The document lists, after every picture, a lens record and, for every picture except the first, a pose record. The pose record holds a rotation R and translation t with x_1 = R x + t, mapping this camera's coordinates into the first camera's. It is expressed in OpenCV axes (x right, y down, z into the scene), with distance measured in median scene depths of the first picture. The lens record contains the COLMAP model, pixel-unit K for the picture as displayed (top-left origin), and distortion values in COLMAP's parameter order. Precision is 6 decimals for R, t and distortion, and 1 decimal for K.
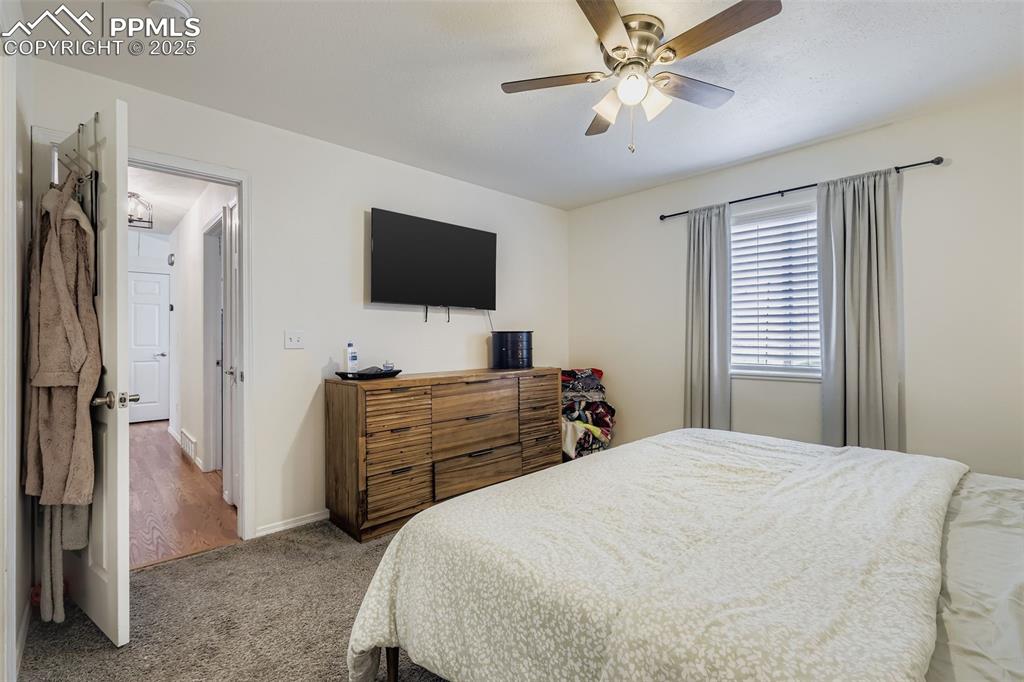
lens RADIAL K [[460.5, 0, 510.7], [0, 460.5, 339.1], [0, 0, 1]] dist [-0.002373, -0.000804]
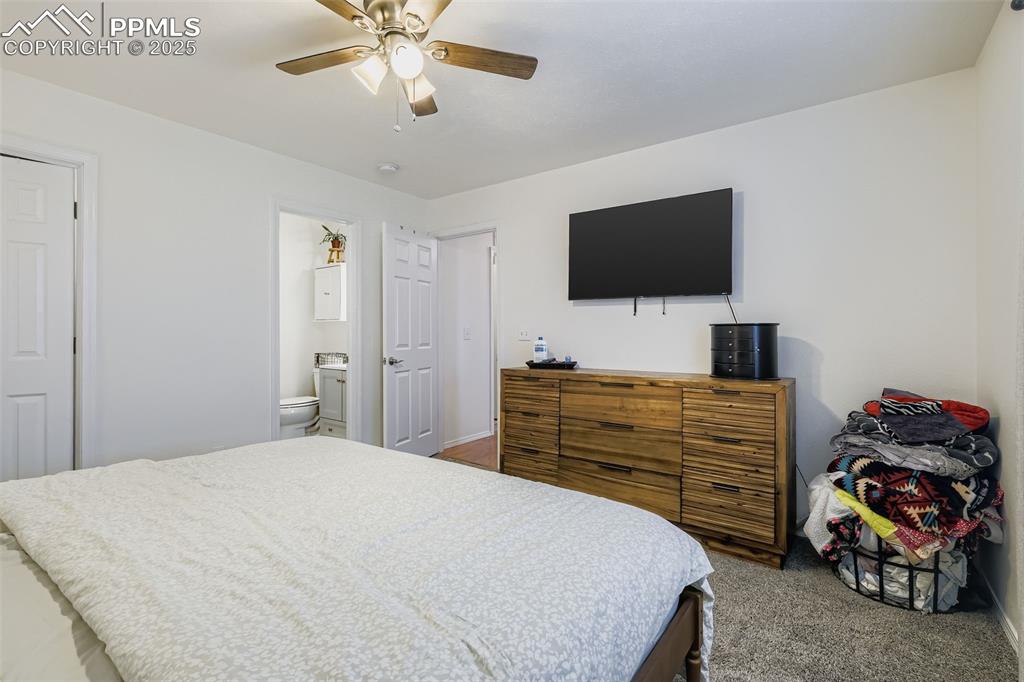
lens RADIAL K [[460.5, 0, 509.8], [0, 460.5, 334.2], [0, 0, 1]] dist [-0.002373, -0.000804]
pose [[0.174202, 0.006473, -0.984689, 0.702097], [-0.006695, 0.999963, 0.005389, -0.003452], [0.984687, 0.005653, 0.174239, 0.619655]]
